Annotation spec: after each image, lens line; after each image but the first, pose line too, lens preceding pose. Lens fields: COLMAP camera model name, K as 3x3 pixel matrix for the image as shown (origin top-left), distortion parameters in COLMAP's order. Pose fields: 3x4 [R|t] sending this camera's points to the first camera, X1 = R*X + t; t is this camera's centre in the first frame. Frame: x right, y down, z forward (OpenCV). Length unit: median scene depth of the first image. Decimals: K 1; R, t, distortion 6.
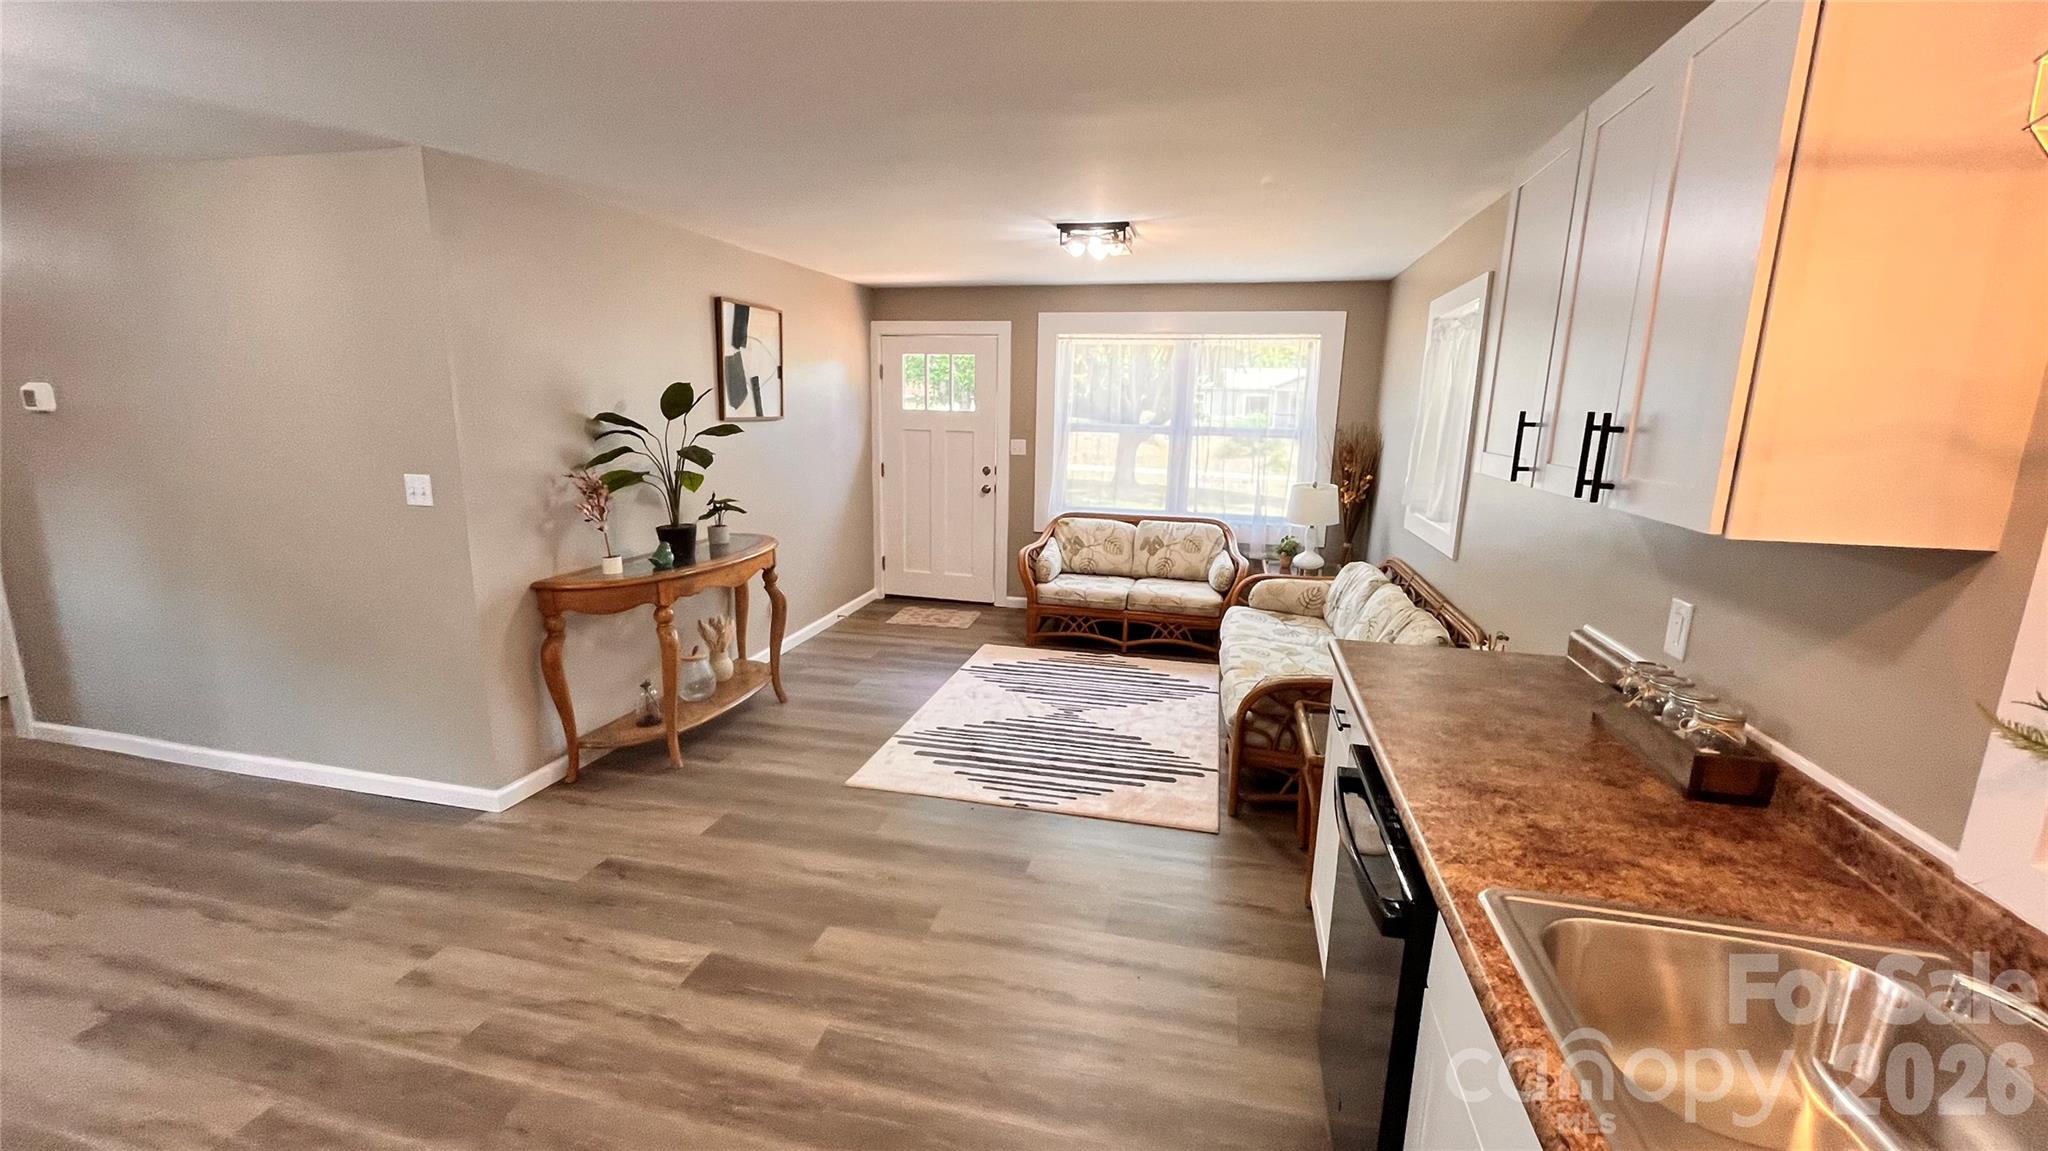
lens RADIAL K [[830.2, 0, 1020.1], [0, 830.2, 575.6], [0, 0, 1]] dist [-0.004289, 0.000597]
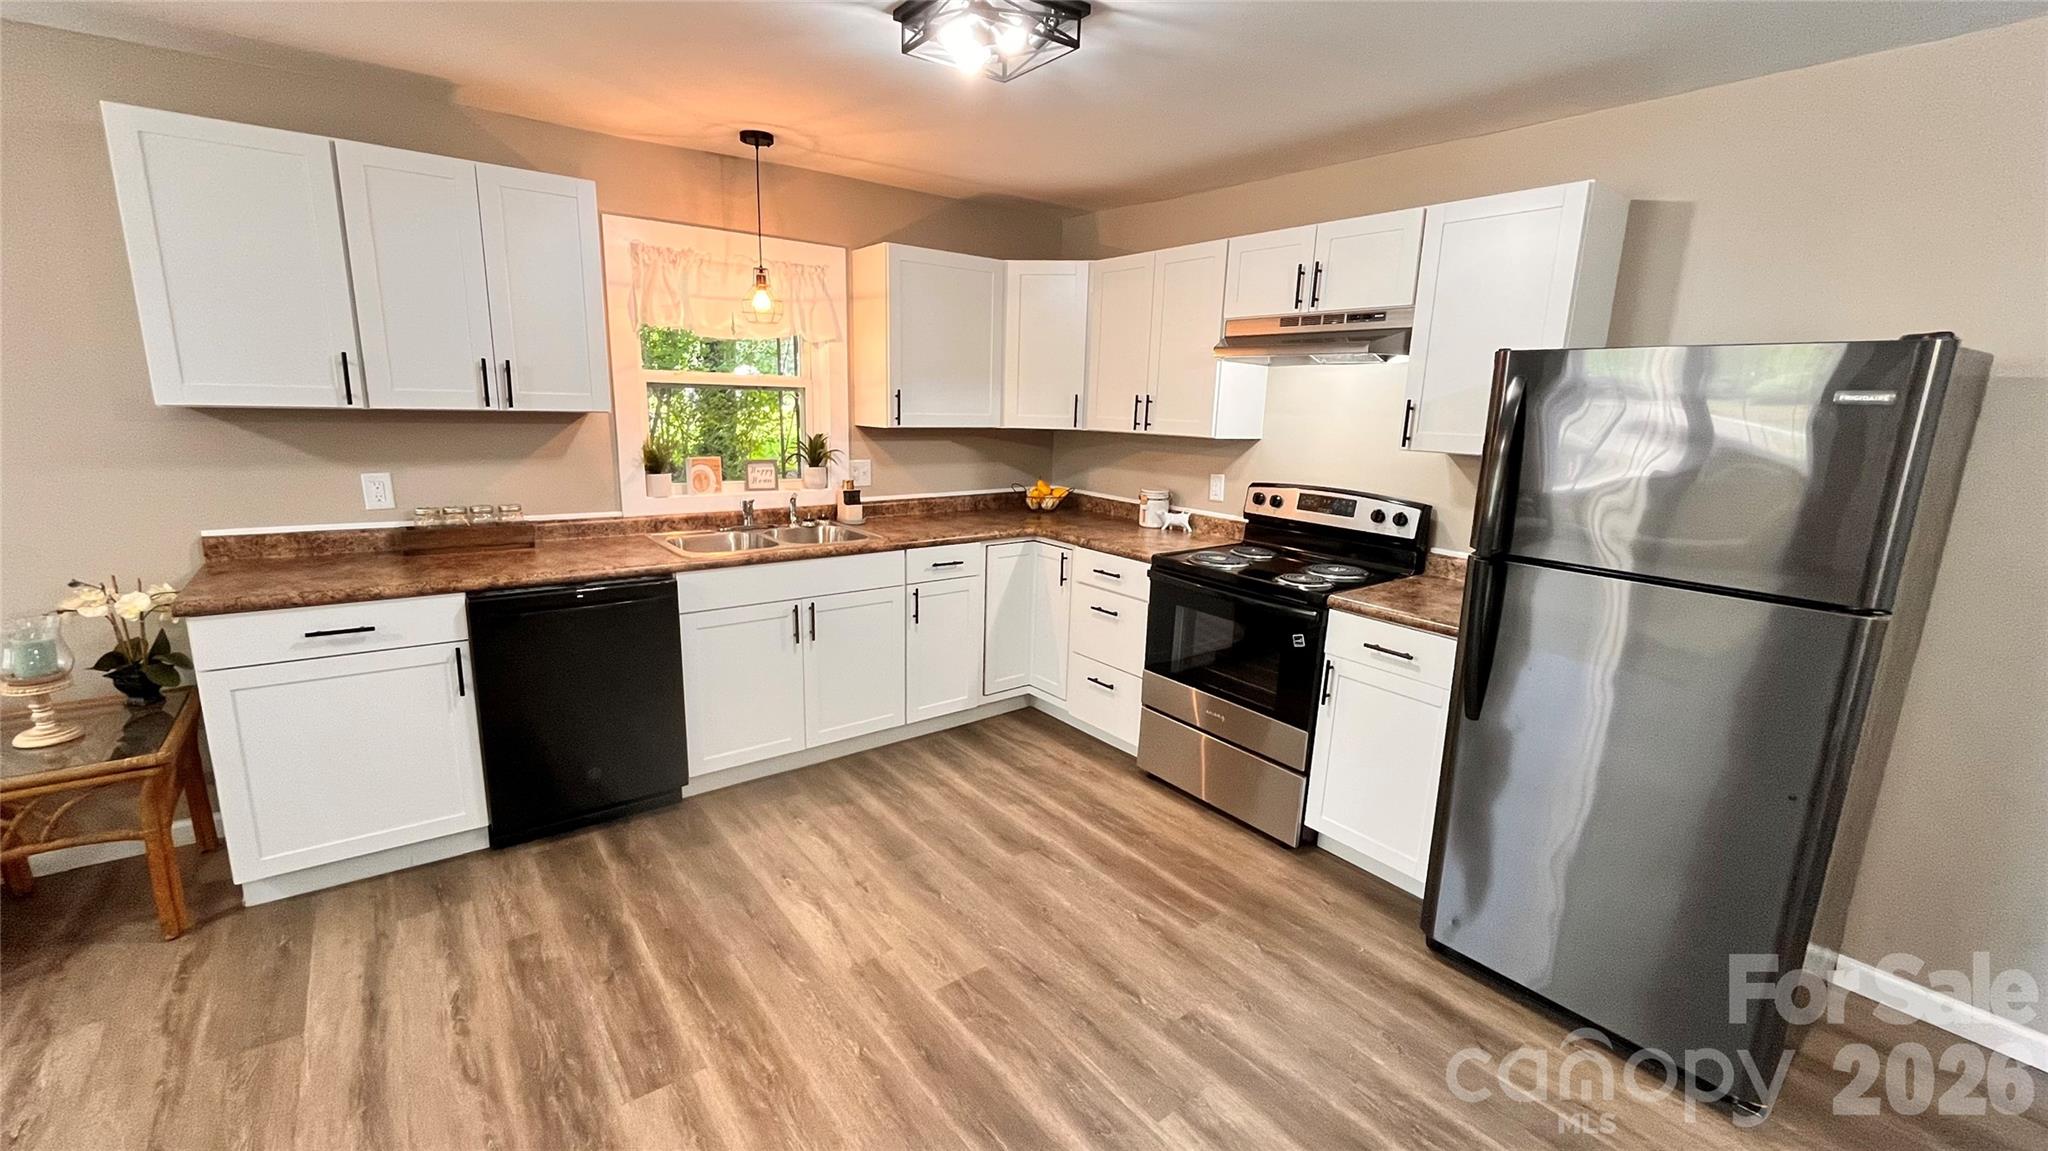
lens RADIAL K [[830.2, 0, 1015.6], [0, 830.2, 577.0], [0, 0, 1]] dist [-0.004289, 0.000597]
pose [[-0.777797, -0.175602, 0.603486, -0.421397], [0.080546, 0.924411, 0.372796, -0.102288], [-0.623333, 0.338568, -0.704860, 0.518168]]
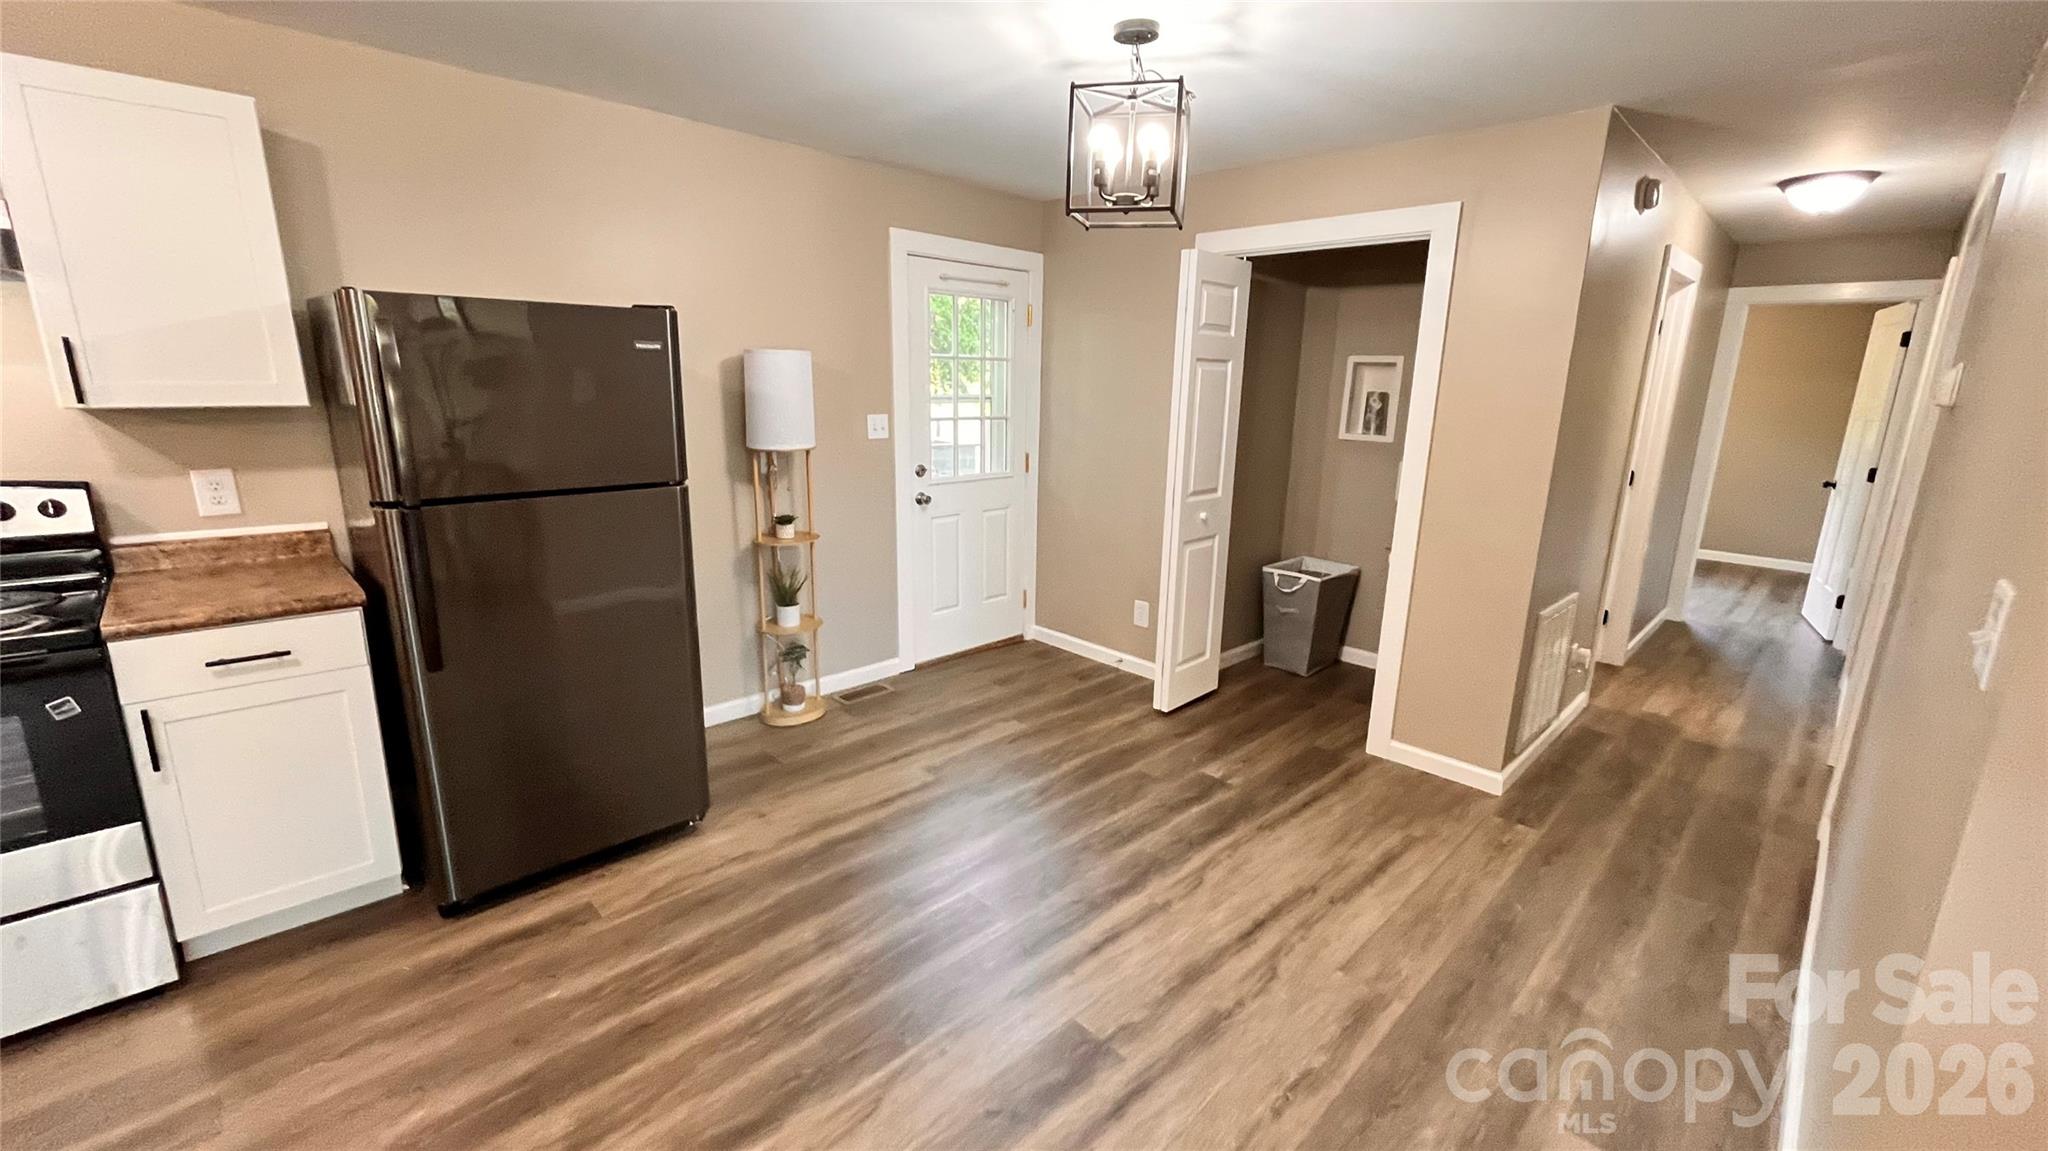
lens RADIAL K [[830.2, 0, 1002.4], [0, 830.2, 591.6], [0, 0, 1]] dist [-0.004289, 0.000597]
pose [[-0.542575, 0.175402, -0.821490, -0.171318], [-0.198397, 0.923529, 0.328226, -0.089629], [0.816242, 0.341069, -0.466285, 0.513238]]
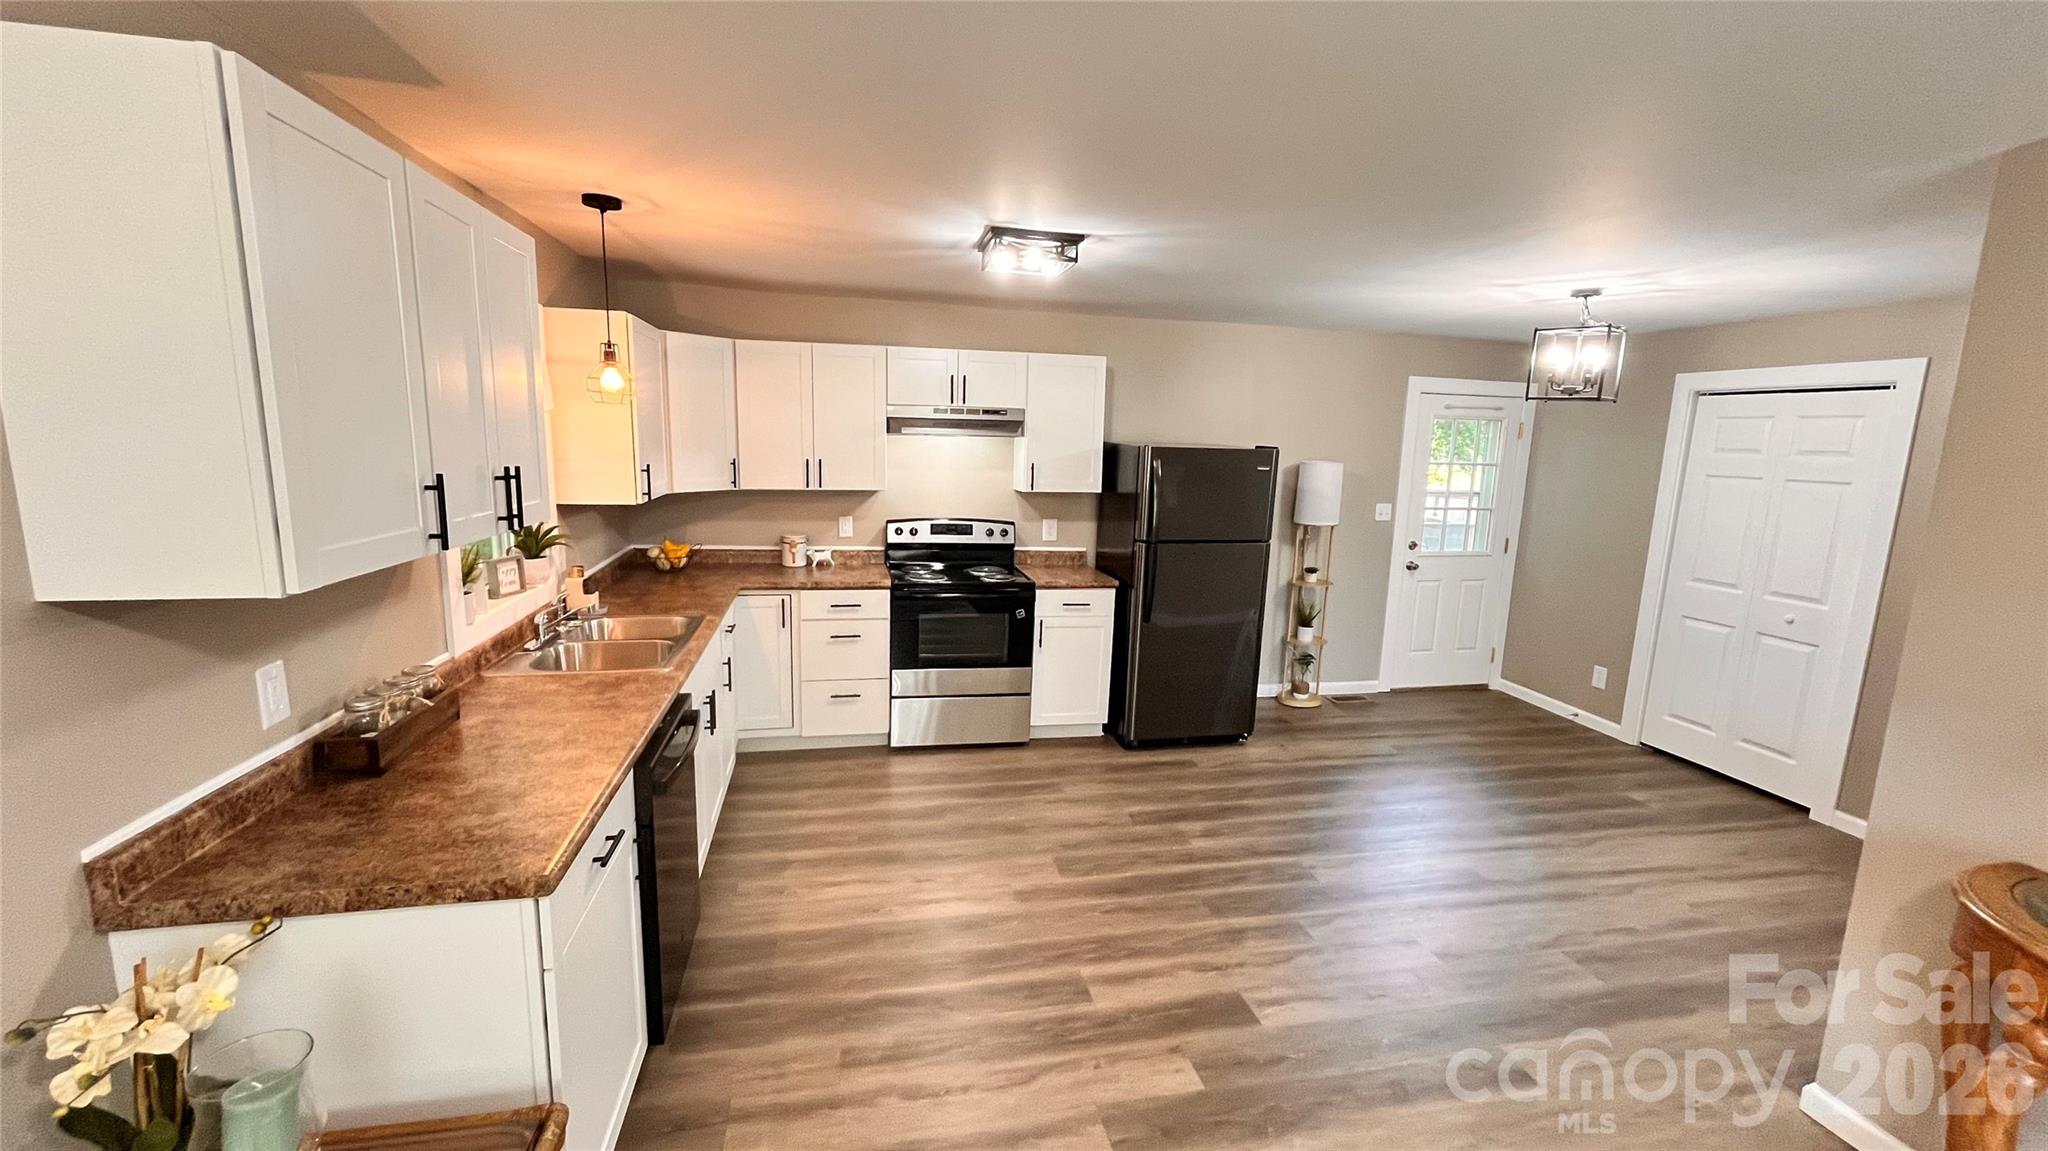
lens RADIAL K [[830.2, 0, 1026.2], [0, 830.2, 581.8], [0, 0, 1]] dist [-0.004289, 0.000597]
pose [[-0.895166, 0.026645, -0.444936, 0.162469], [-0.139390, 0.931412, 0.336217, -0.177547], [0.423377, 0.362989, -0.830055, 0.764303]]
